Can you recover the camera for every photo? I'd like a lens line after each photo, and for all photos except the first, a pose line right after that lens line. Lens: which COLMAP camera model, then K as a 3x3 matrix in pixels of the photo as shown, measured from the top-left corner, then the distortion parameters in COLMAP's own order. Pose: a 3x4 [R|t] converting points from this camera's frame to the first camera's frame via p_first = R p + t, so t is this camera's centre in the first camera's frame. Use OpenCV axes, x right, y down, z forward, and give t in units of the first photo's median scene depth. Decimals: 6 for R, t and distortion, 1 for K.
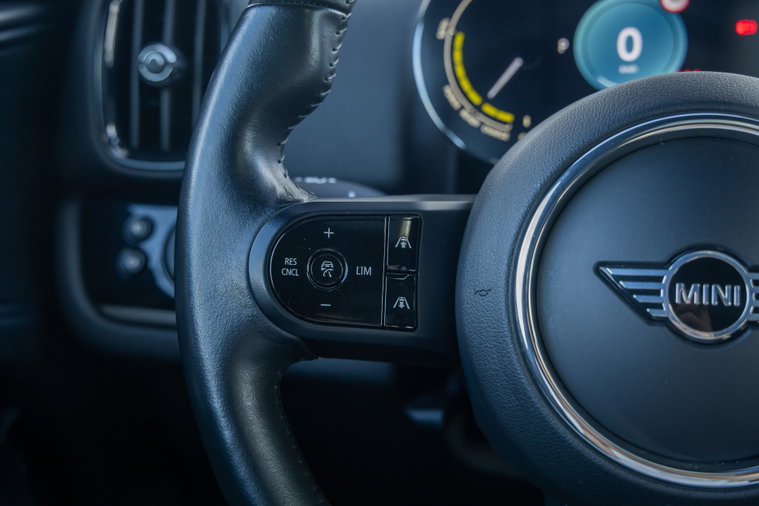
lens RADIAL K [[944.4, 0, 383.9], [0, 944.4, 255.2], [0, 0, 1]] dist [0.054603, 0.000000]
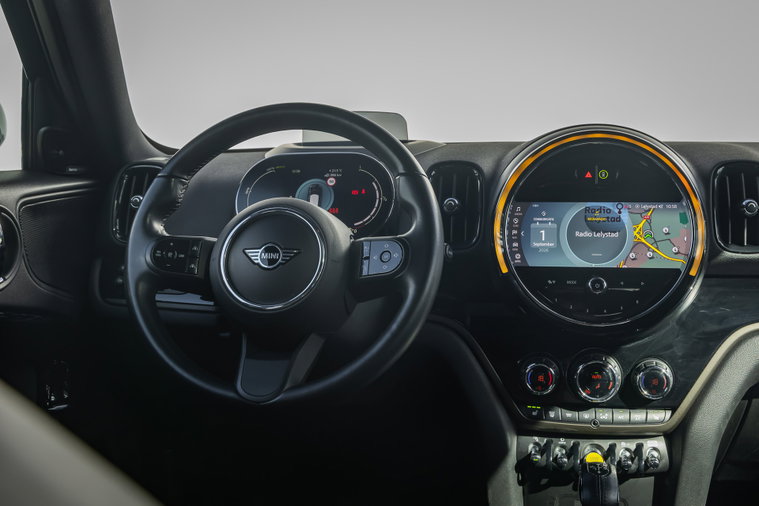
lens RADIAL K [[891.8, 0, 377.0], [0, 891.8, 240.8], [0, 0, 1]] dist [-0.016014, 0.000000]
pose [[0.998344, 0.027190, -0.050689, 0.779806], [-0.038286, 0.971772, -0.232794, 0.636489], [0.042928, 0.234350, 0.971204, -1.870160]]
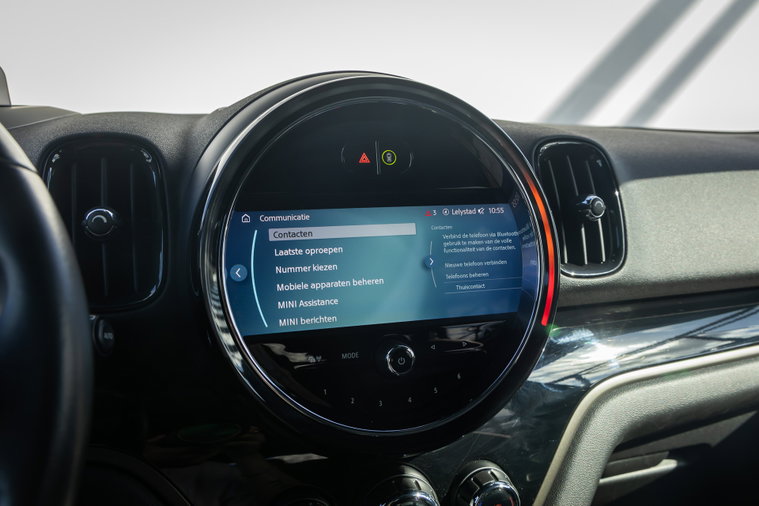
lens RADIAL K [[647.6, 0, 379.6], [0, 647.6, 253.8], [0, 0, 1]] dist [0.001803, -0.003243]
pose [[0.900934, -0.044196, 0.431699, 0.829693], [0.120657, 0.981086, -0.151365, 0.028507], [-0.416845, 0.188457, 0.889227, 0.058109]]
